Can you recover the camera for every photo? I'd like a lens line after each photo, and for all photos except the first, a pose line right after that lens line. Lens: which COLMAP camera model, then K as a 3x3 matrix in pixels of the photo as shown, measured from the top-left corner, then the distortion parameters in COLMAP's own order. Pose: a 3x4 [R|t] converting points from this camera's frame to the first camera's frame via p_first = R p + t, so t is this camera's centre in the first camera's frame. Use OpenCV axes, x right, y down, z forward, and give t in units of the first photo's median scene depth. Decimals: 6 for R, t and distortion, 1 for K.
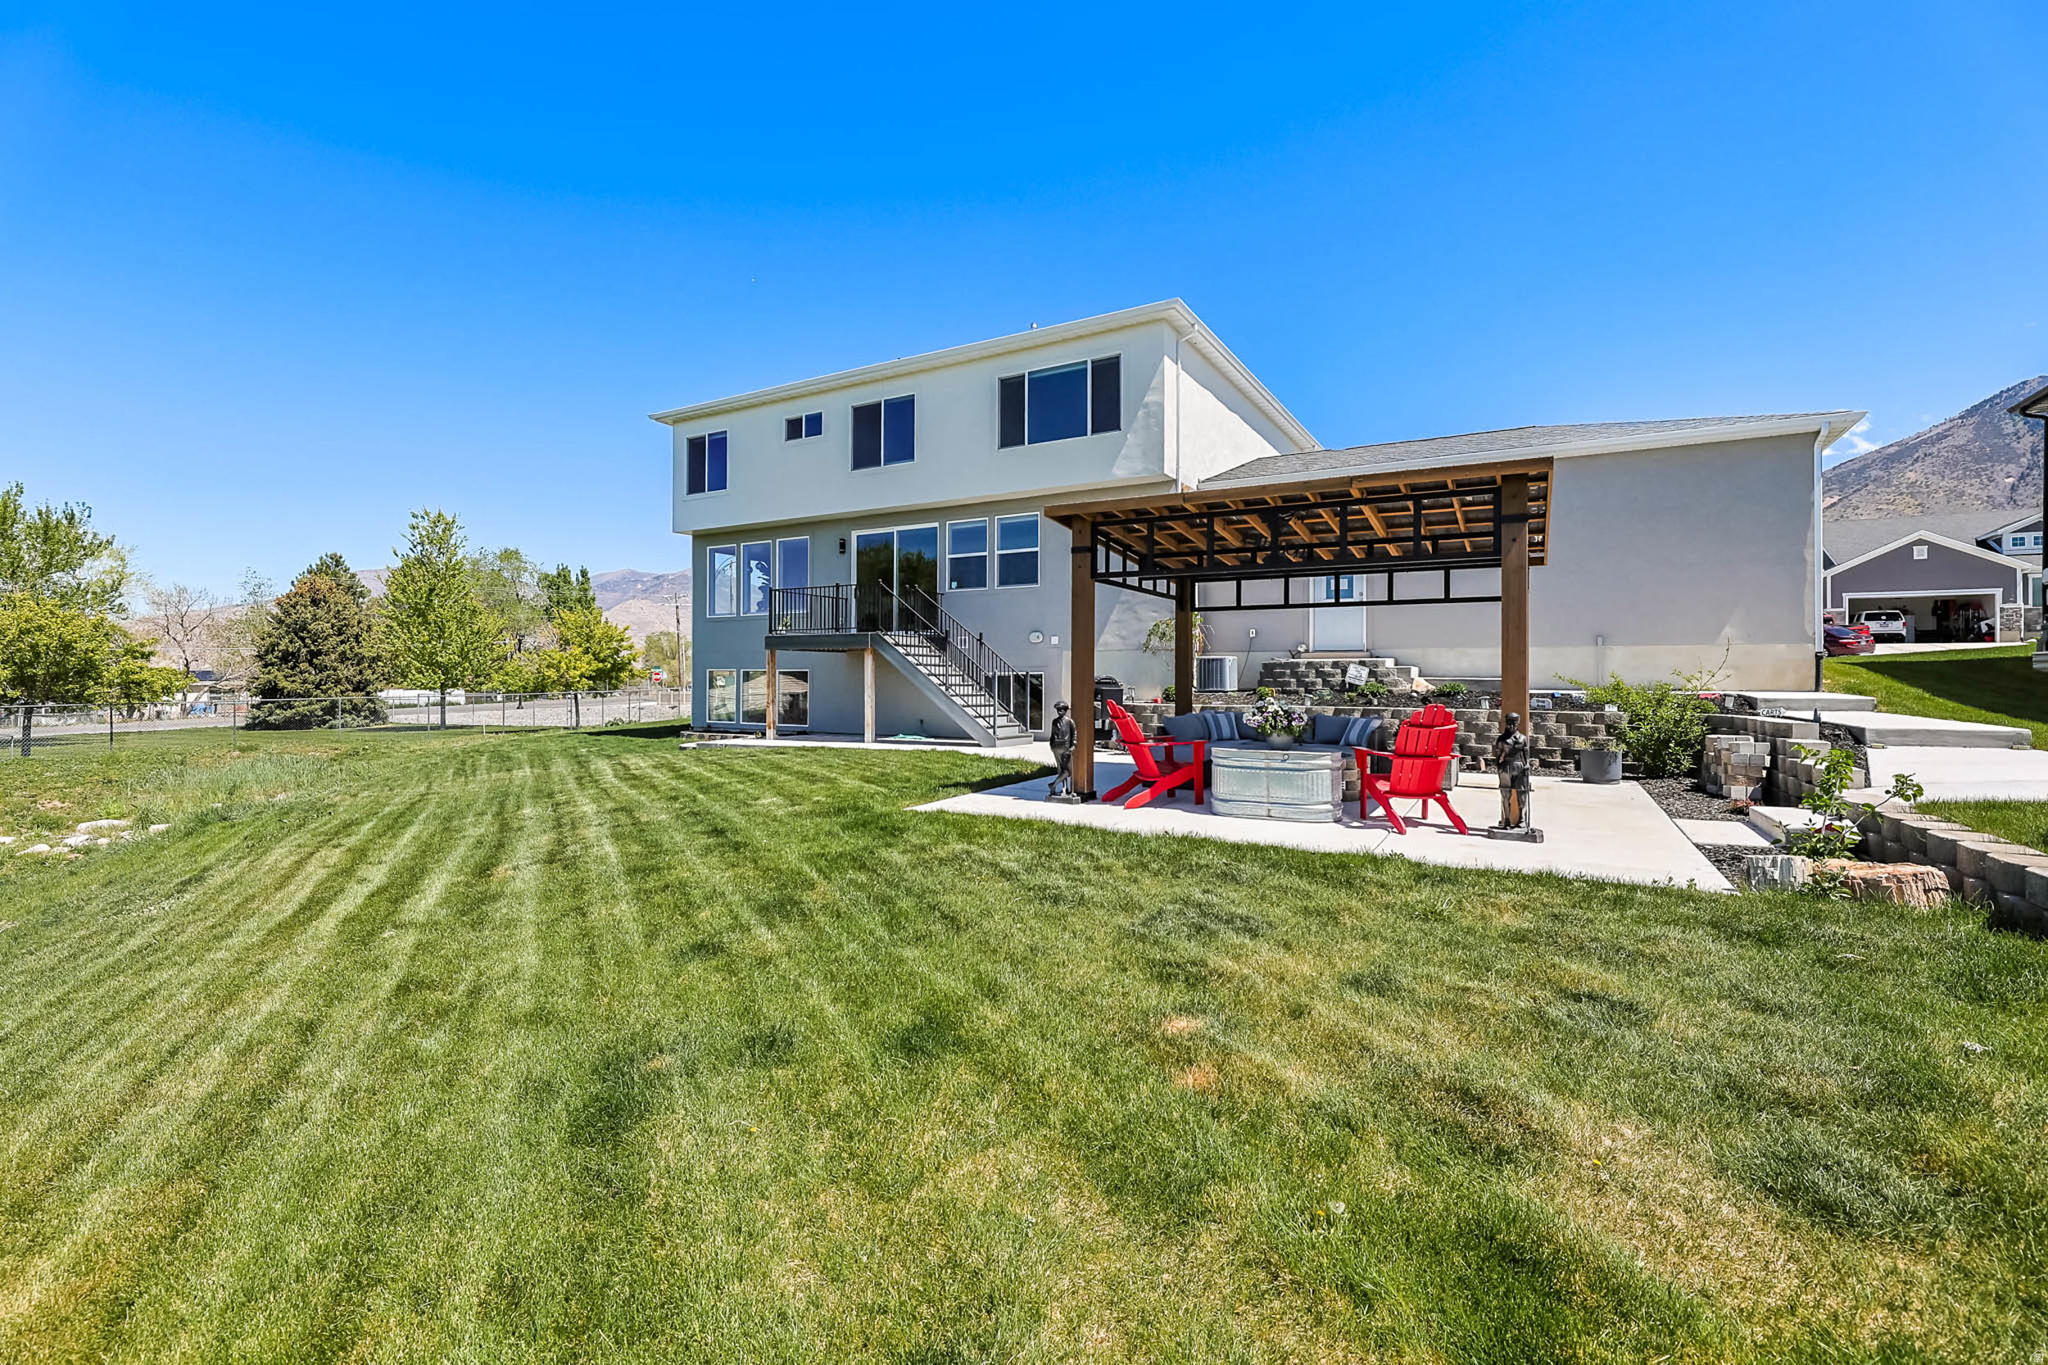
lens RADIAL K [[881.8, 0, 1021.9], [0, 881.8, 677.1], [0, 0, 1]] dist [-0.001526, -0.000262]
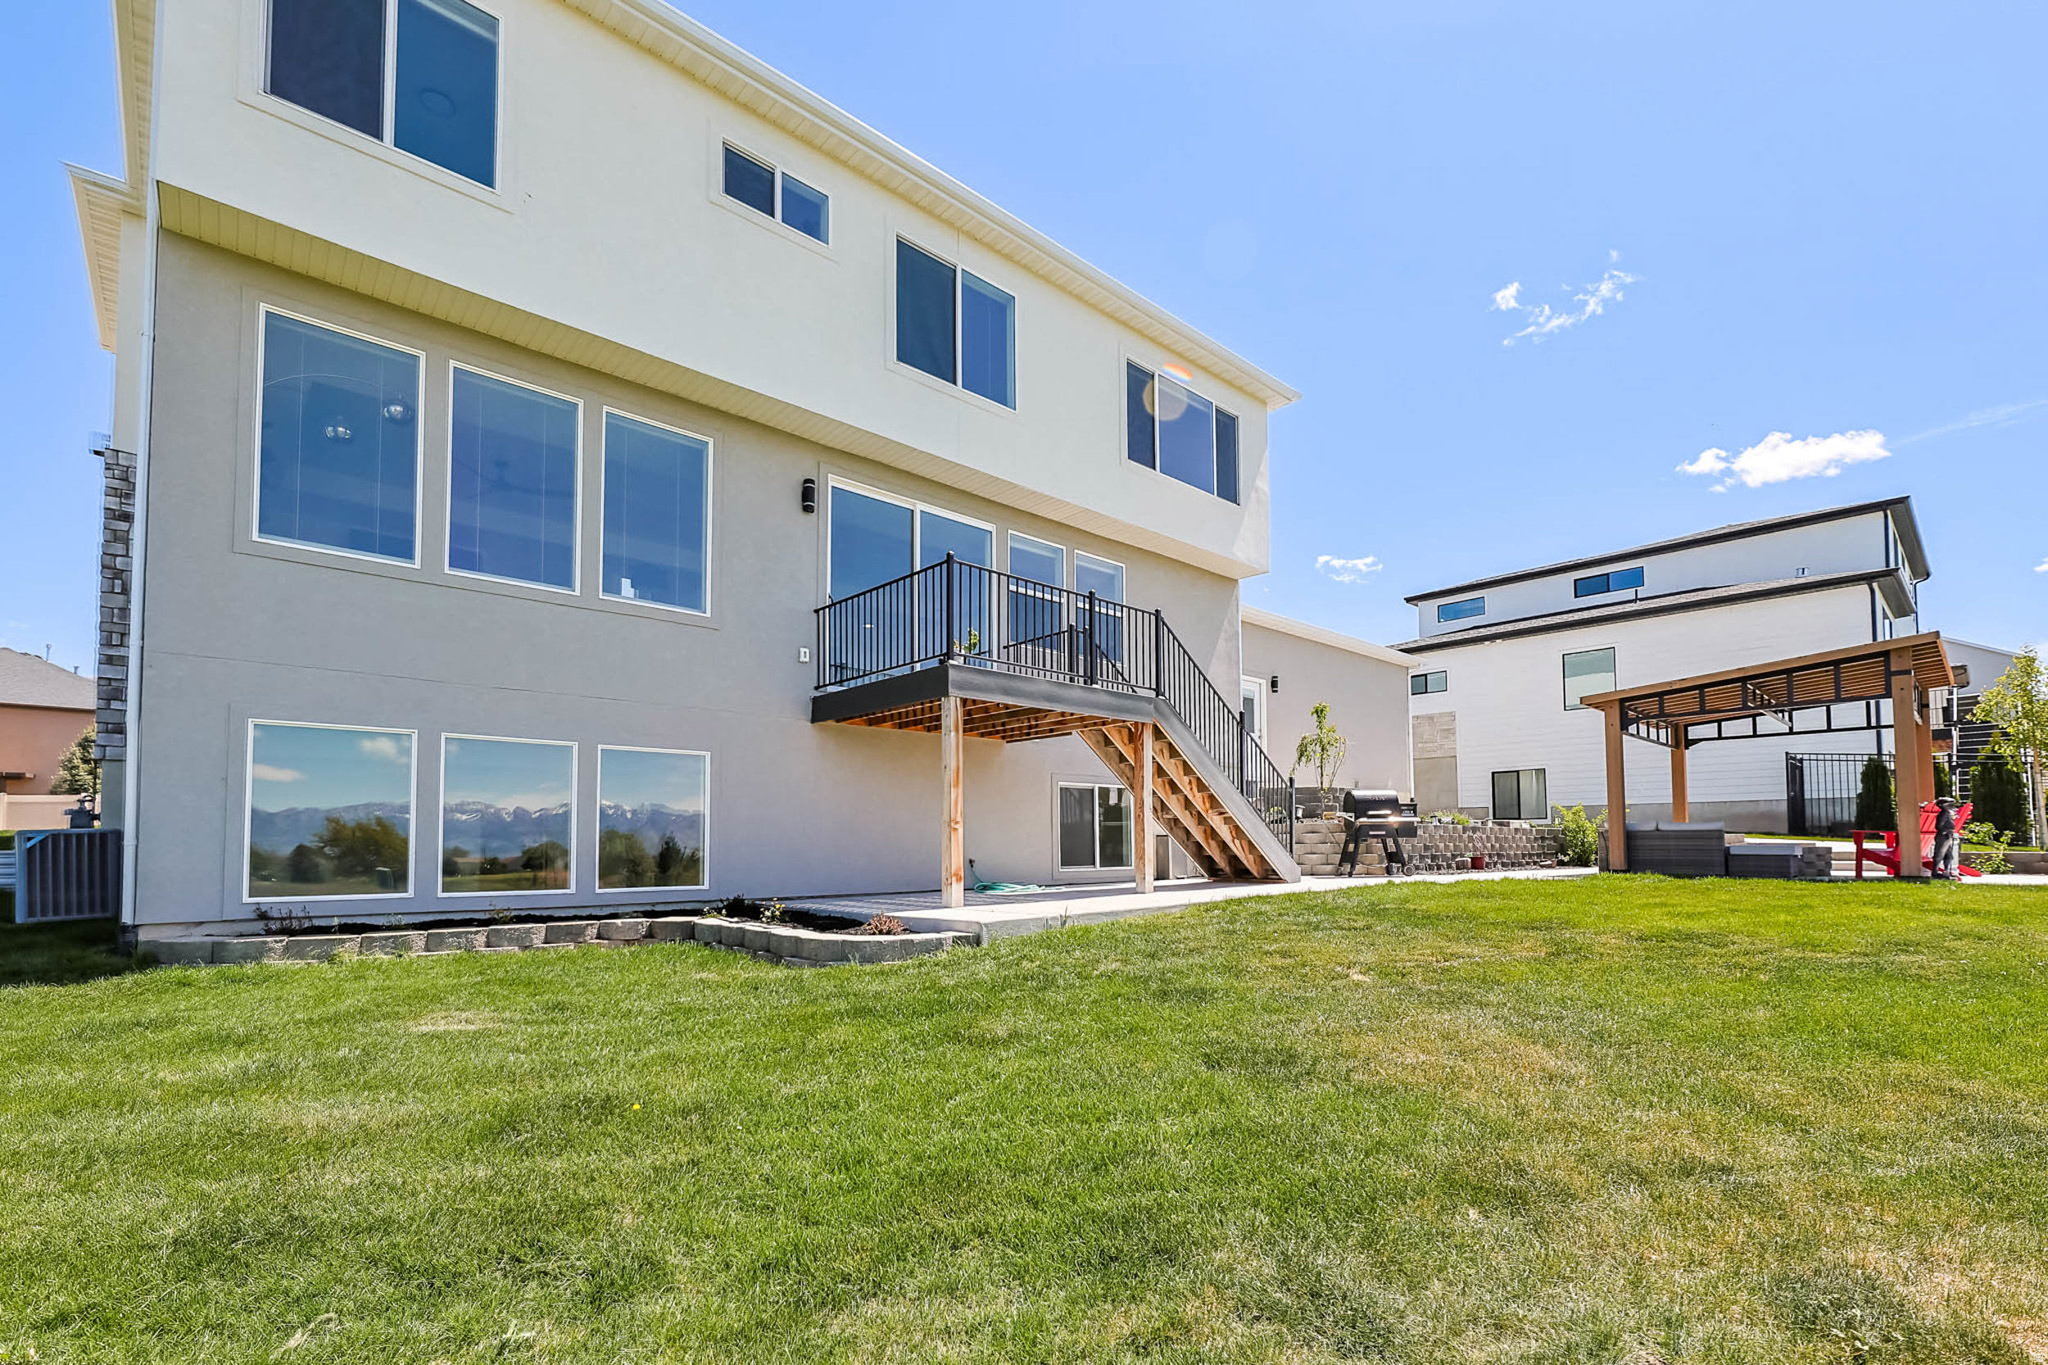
lens RADIAL K [[914.6, 0, 1025.6], [0, 914.6, 799.4], [0, 0, 1]] dist [-0.011875, -0.000116]
pose [[0.299404, 0.040575, 0.953263, -0.687215], [-0.002624, 0.999127, -0.041703, 0.035817], [-0.954123, 0.009985, 0.299249, 0.822586]]
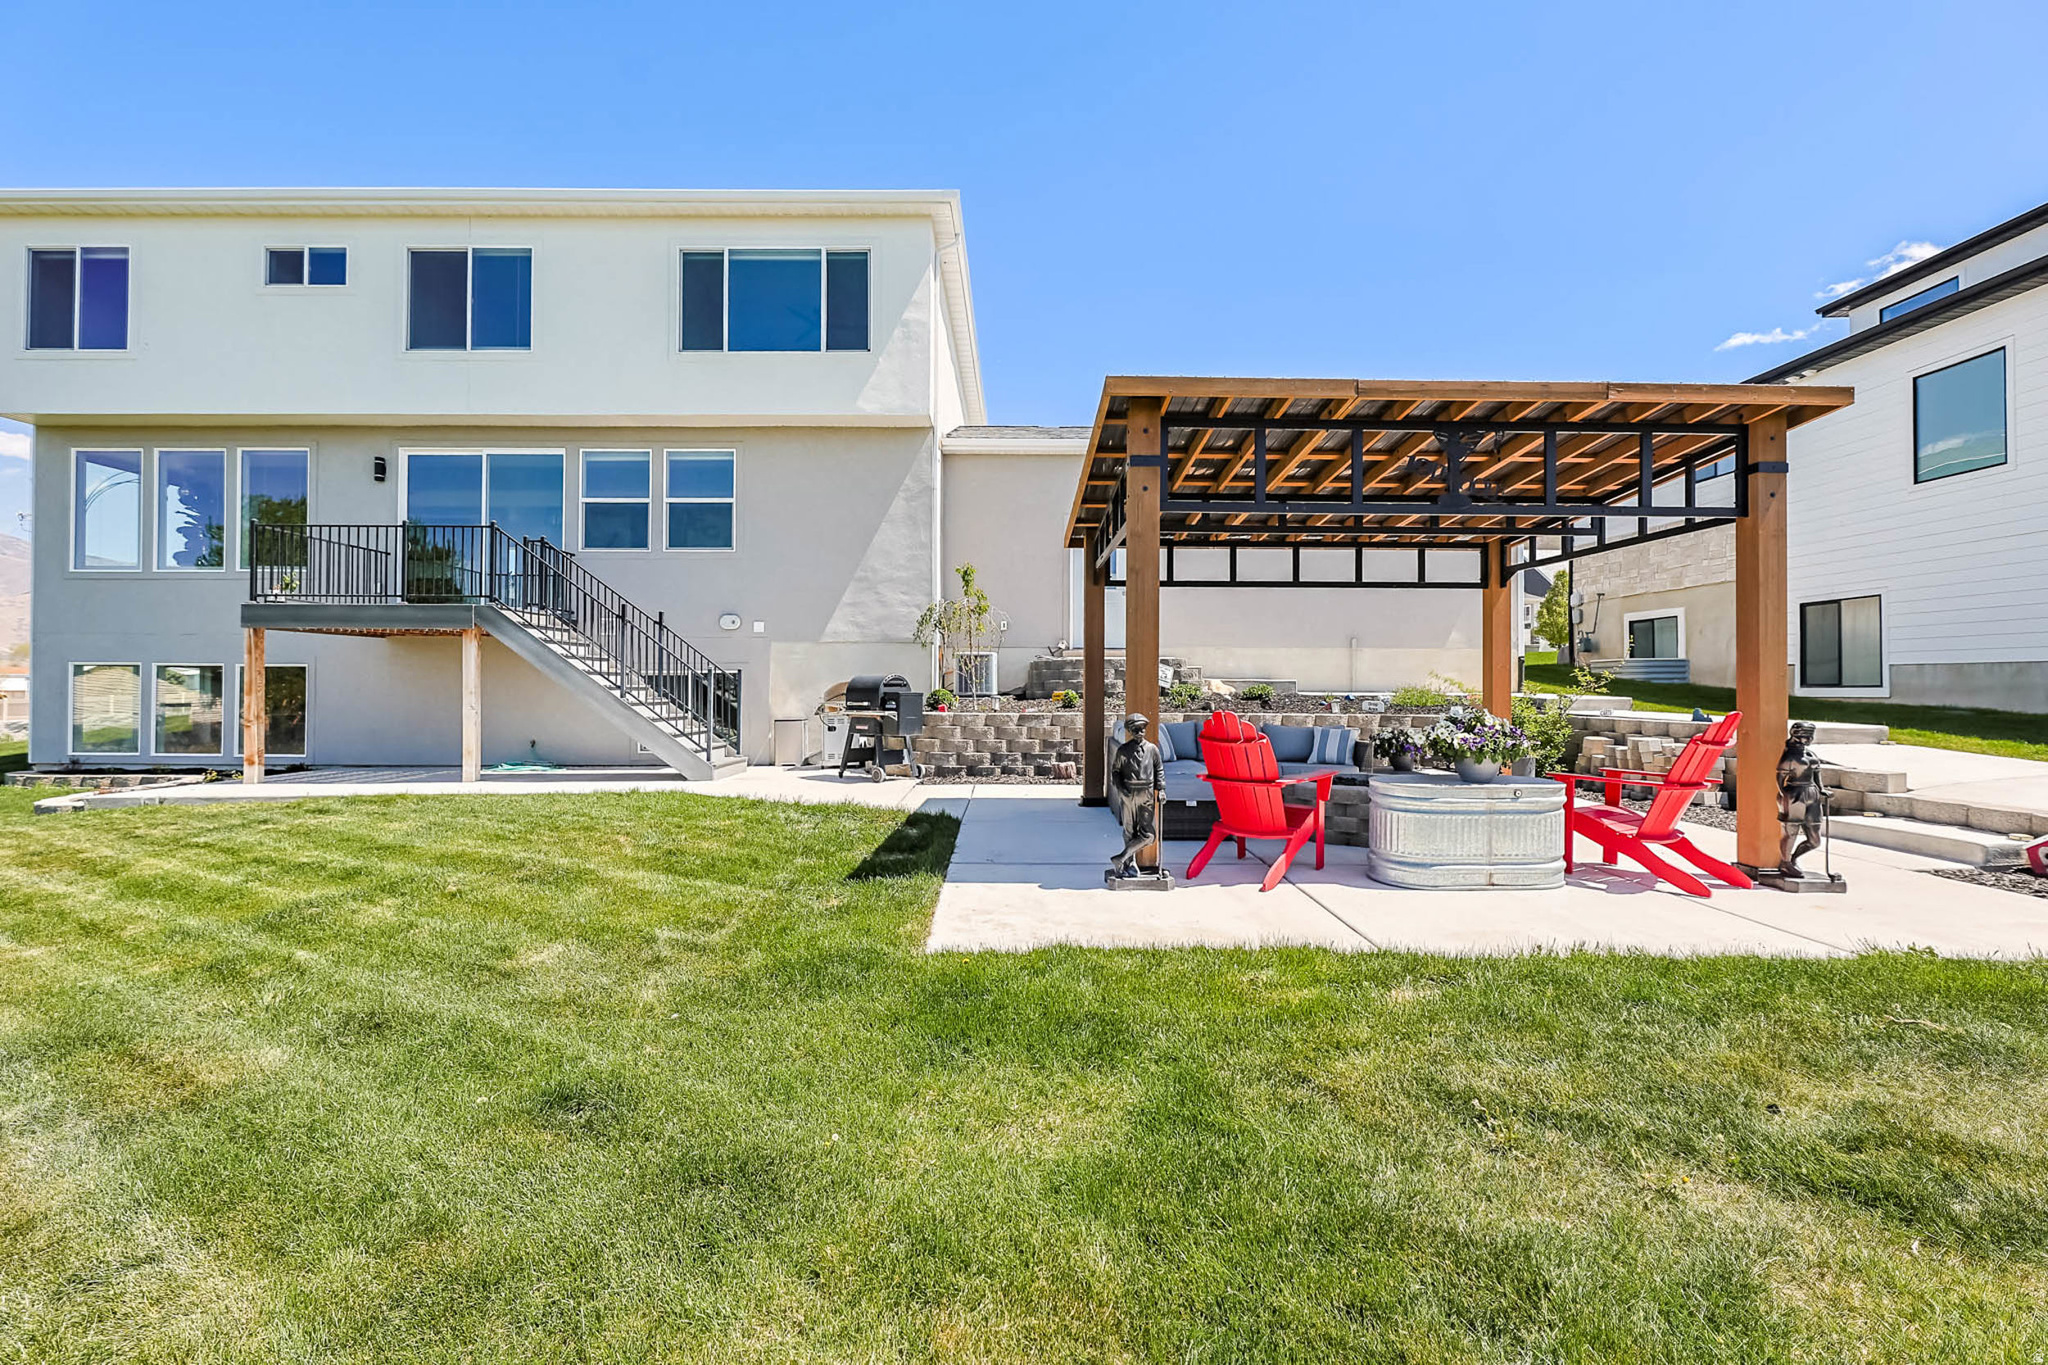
lens RADIAL K [[916.6, 0, 1016.5], [0, 916.6, 669.9], [0, 0, 1]] dist [-0.001220, 0.000014]
pose [[0.868139, 0.008735, 0.496245, -0.145356], [-0.002368, 0.999907, -0.013457, 0.003198], [-0.496316, 0.010507, 0.868078, 0.226964]]
